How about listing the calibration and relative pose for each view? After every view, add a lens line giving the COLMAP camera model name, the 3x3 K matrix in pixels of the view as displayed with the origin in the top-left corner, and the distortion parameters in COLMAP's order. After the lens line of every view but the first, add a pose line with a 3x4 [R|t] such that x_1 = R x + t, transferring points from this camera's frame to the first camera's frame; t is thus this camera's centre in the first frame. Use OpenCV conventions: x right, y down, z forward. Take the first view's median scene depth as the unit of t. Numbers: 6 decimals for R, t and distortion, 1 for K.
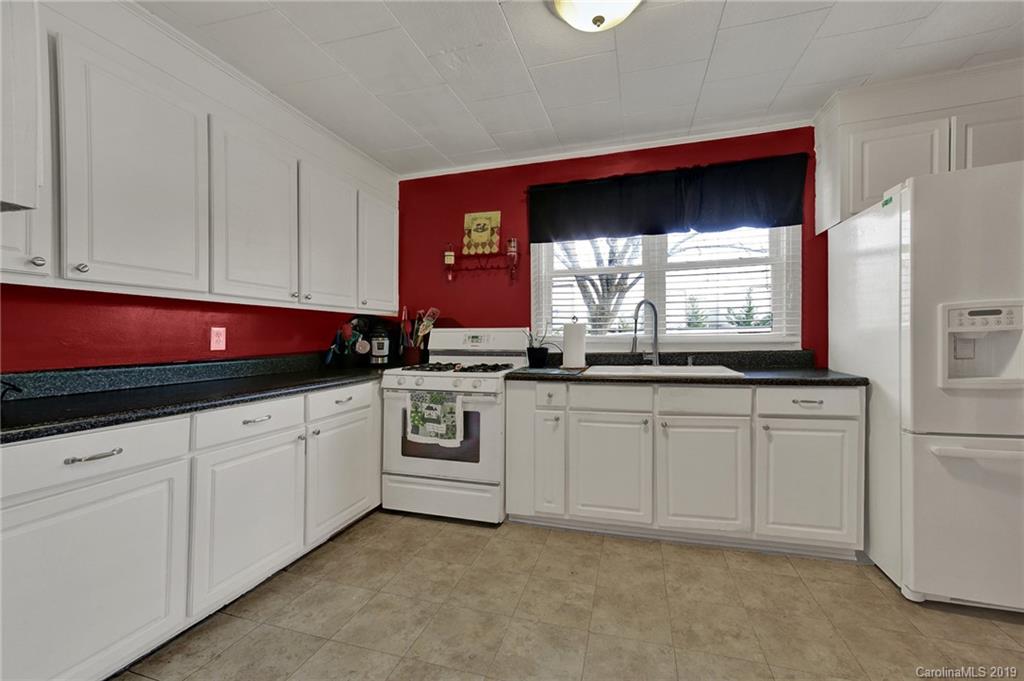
lens RADIAL K [[391.7, 0, 508.9], [0, 391.7, 342.9], [0, 0, 1]] dist [0.014986, -0.001211]
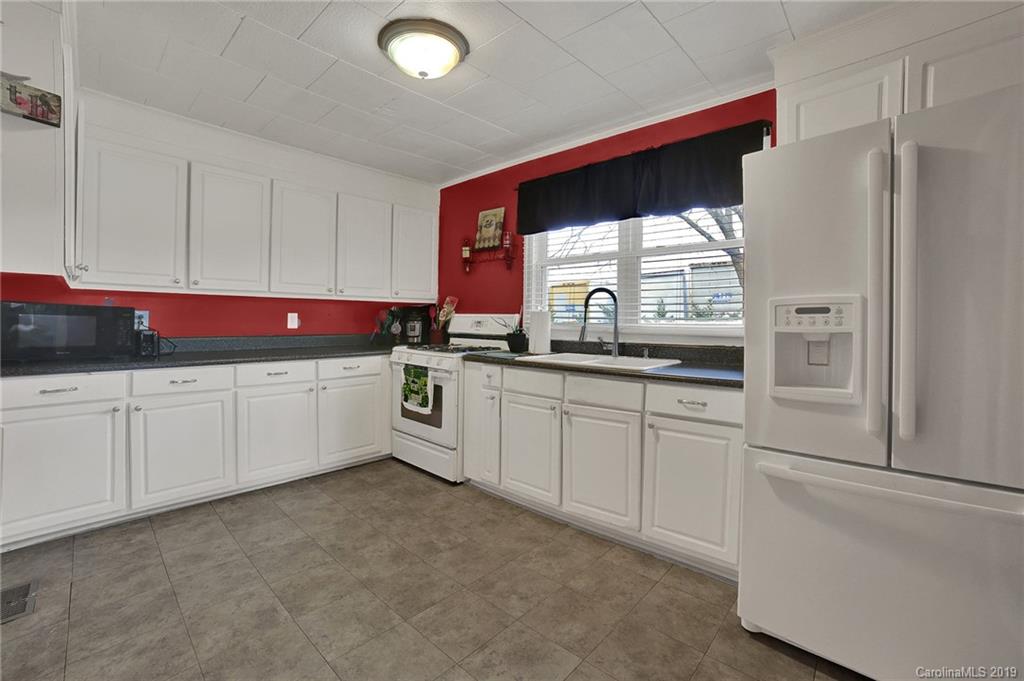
lens RADIAL K [[414.1, 0, 506.9], [0, 414.1, 324.0], [0, 0, 1]] dist [-0.032253, -0.000422]
pose [[0.896511, 0.022863, -0.442432, 0.679784], [-0.021824, 0.999734, 0.007438, -0.026518], [0.442484, 0.002987, 0.896771, -0.037182]]
